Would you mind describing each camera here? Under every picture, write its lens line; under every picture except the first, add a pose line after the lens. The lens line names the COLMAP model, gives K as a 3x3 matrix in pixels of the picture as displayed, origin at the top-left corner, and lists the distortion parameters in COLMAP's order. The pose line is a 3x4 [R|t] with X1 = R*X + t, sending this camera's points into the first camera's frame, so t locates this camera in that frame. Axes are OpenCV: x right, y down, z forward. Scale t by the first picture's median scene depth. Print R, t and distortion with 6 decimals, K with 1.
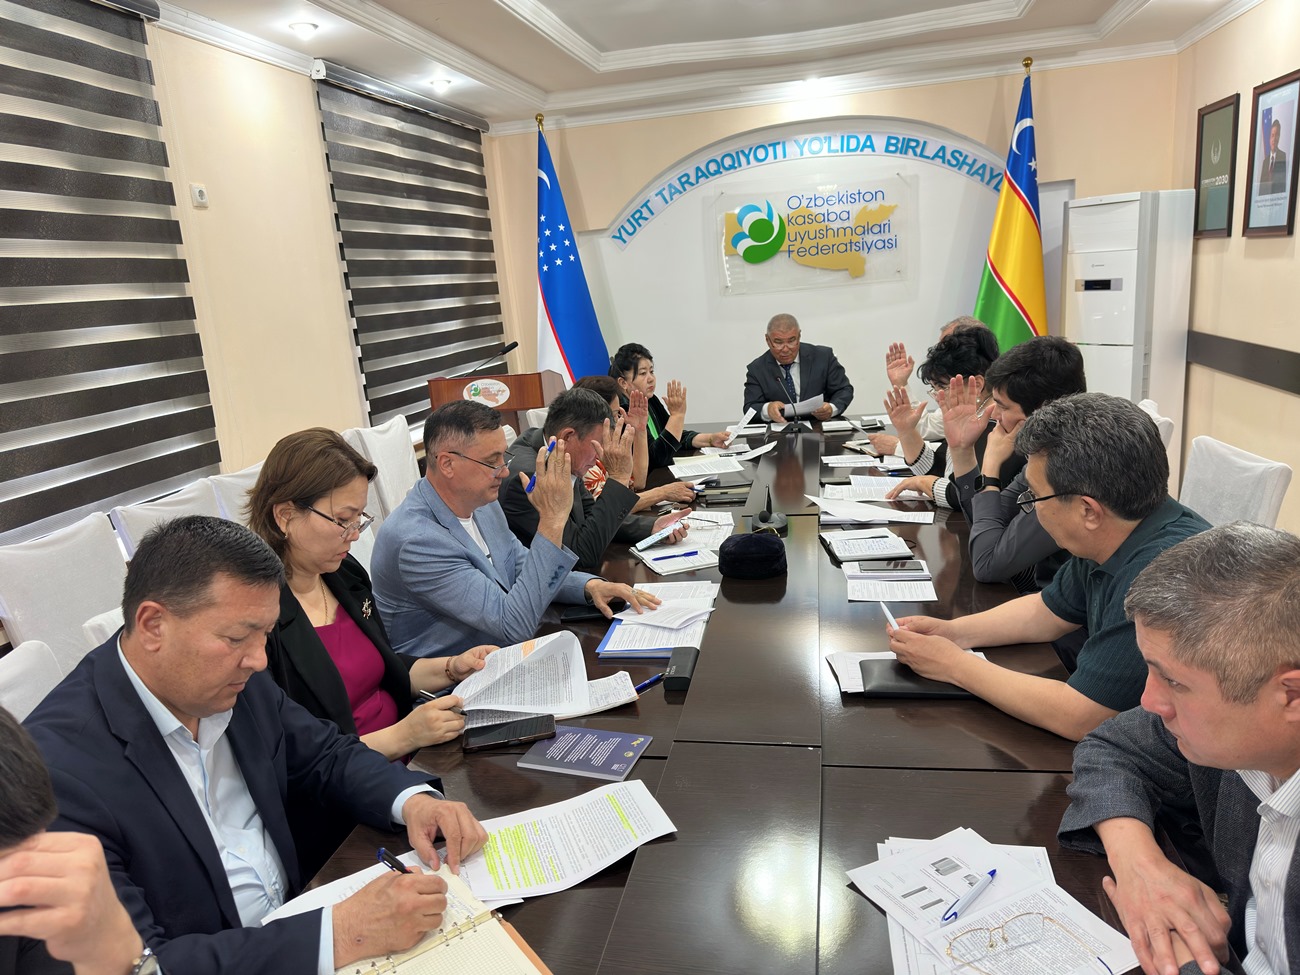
lens RADIAL K [[938.5, 0, 645.0], [0, 938.5, 505.4], [0, 0, 1]] dist [0.080603, 0.001593]
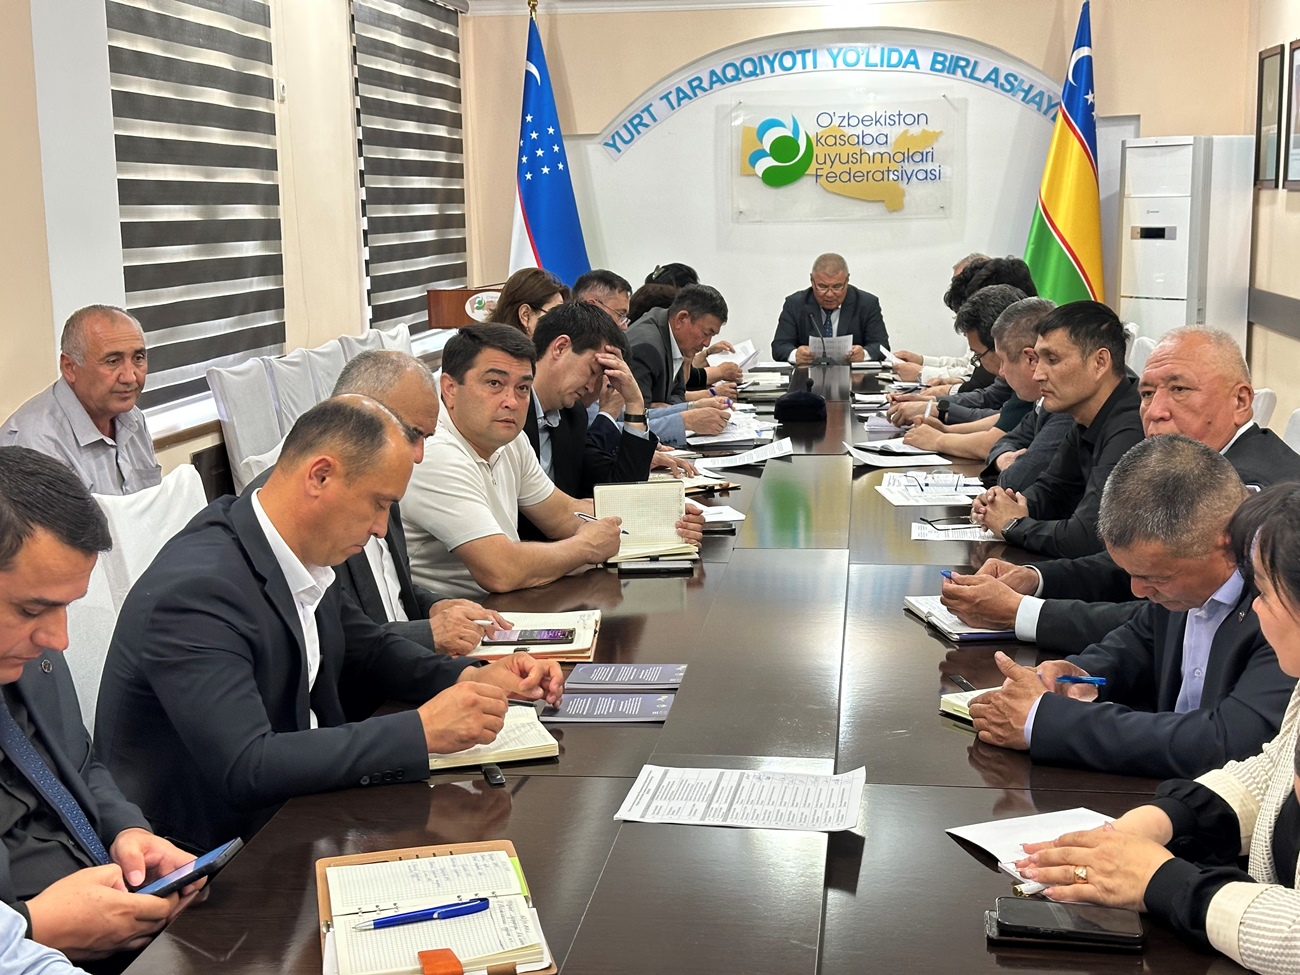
lens RADIAL K [[1833.8, 0, 650.0], [0, 1833.8, 487.5], [0, 0, 1]] dist [-0.014915, 2.002514]
pose [[0.994804, 0.048329, 0.089609, -0.133265], [-0.040592, 0.995447, -0.086239, 0.161107], [-0.093368, 0.082154, 0.992236, -0.610395]]
